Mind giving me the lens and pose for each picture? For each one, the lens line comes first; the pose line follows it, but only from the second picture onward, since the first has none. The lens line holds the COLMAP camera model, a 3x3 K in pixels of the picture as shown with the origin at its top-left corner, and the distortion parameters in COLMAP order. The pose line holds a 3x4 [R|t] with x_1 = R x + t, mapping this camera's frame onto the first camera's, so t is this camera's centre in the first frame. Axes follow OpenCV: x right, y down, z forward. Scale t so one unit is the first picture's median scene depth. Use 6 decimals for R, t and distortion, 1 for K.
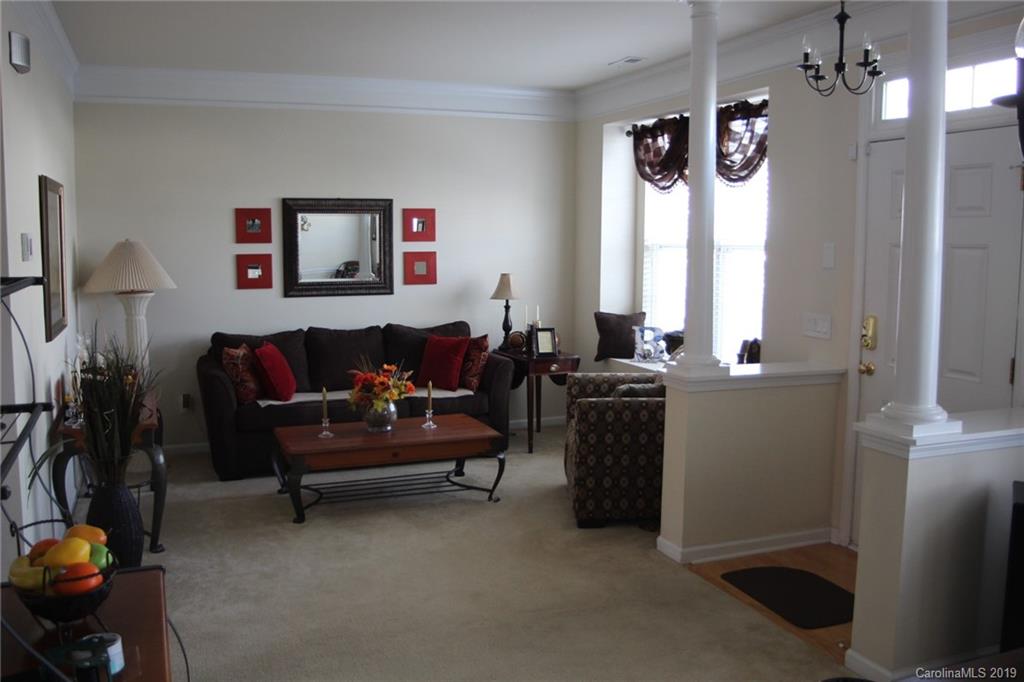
lens RADIAL K [[902.9, 0, 510.6], [0, 902.9, 336.4], [0, 0, 1]] dist [-0.130457, 0.083604]
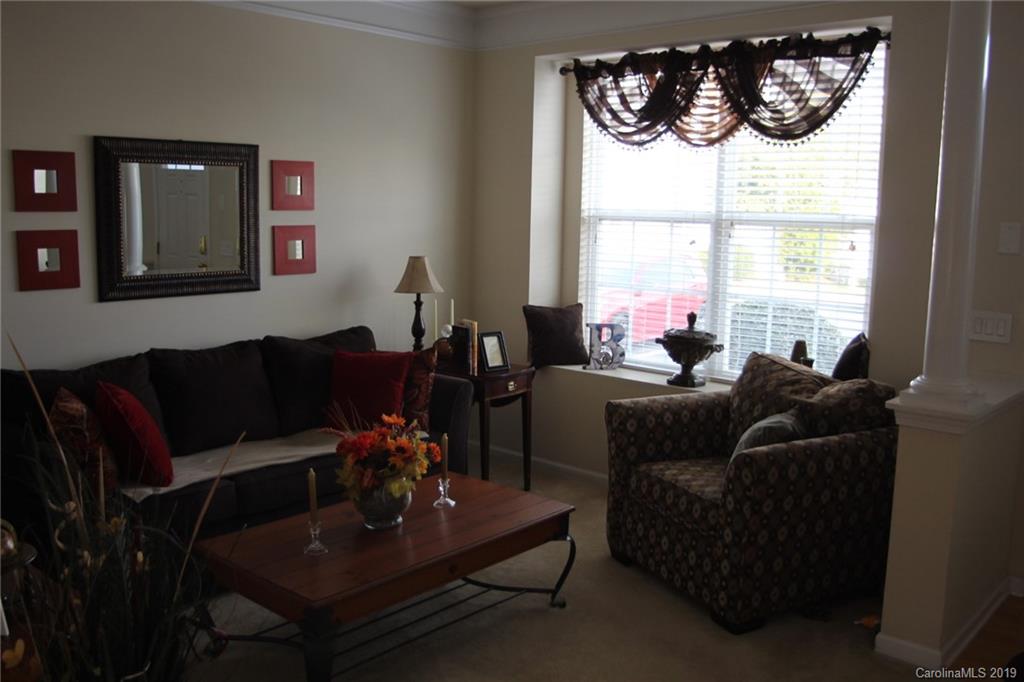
lens RADIAL K [[902.9, 0, 514.0], [0, 902.9, 341.0], [0, 0, 1]] dist [-0.130457, 0.083604]
pose [[0.897194, -0.052009, 0.438564, -0.262795], [0.034531, 0.998263, 0.047742, -0.035827], [-0.440285, -0.027690, 0.897431, 0.343617]]
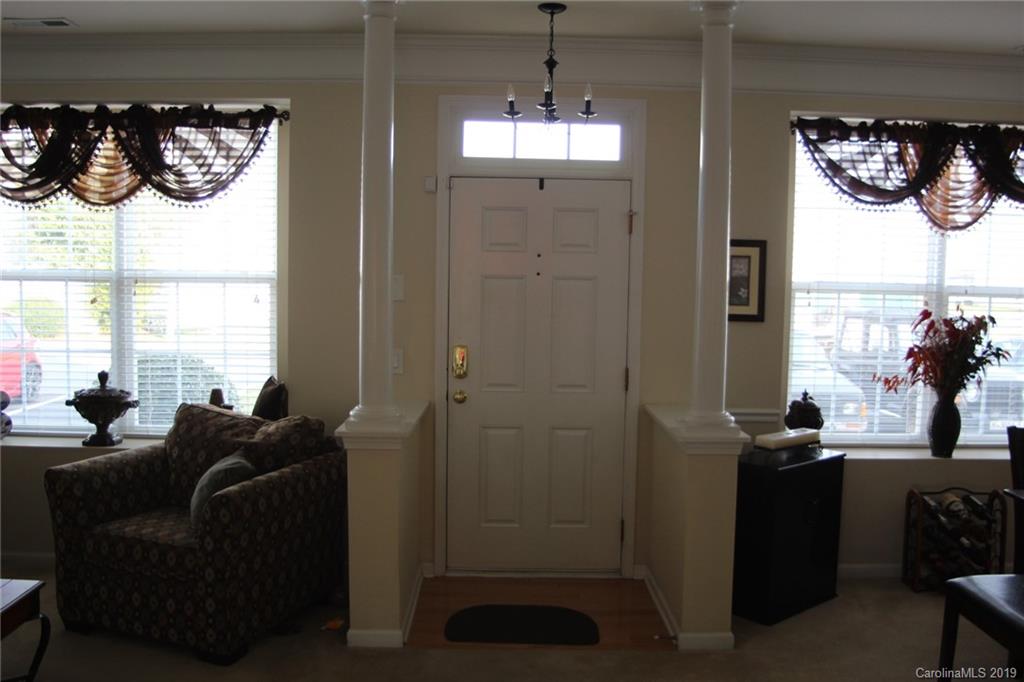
lens RADIAL K [[902.9, 0, 516.1], [0, 902.9, 343.1], [0, 0, 1]] dist [-0.130457, 0.083604]
pose [[0.350098, -0.072404, 0.933911, -0.357568], [0.088925, 0.995074, 0.043811, -0.043102], [-0.932482, 0.067710, 0.354812, 0.369144]]
